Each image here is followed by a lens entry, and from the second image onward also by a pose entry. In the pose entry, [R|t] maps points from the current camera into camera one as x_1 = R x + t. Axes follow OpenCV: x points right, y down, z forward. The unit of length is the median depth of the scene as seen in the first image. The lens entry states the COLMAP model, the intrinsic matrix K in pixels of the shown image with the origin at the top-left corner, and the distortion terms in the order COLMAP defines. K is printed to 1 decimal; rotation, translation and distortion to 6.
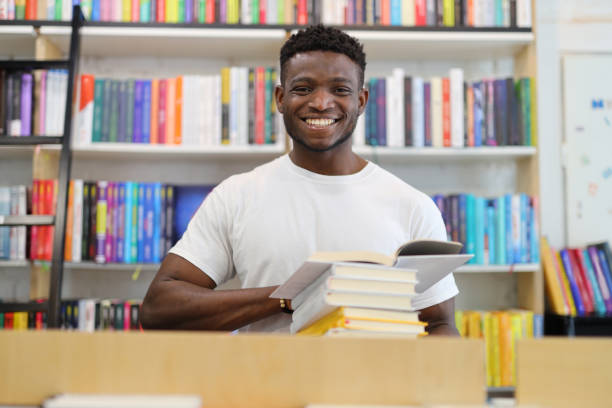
lens RADIAL K [[826.5, 0, 306.0], [0, 826.5, 204.0], [0, 0, 1]] dist [0.003936, 0.115042]
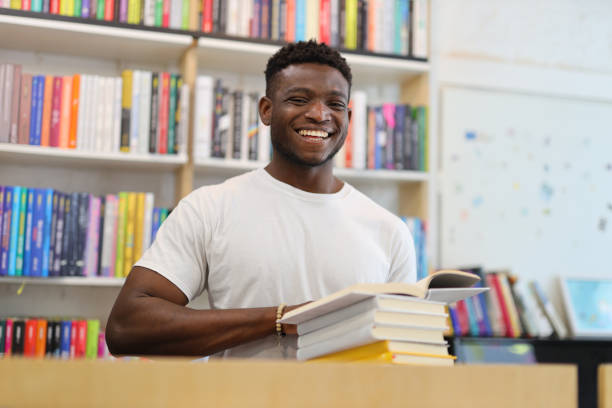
lens RADIAL K [[826.5, 0, 306.0], [0, 826.5, 204.0], [0, 0, 1]] dist [0.003936, 0.115042]
pose [[0.965076, 0.046597, 0.257793, -0.137956], [-0.040695, 0.998774, -0.028187, 0.005146], [-0.258790, 0.016711, 0.965789, 0.044628]]
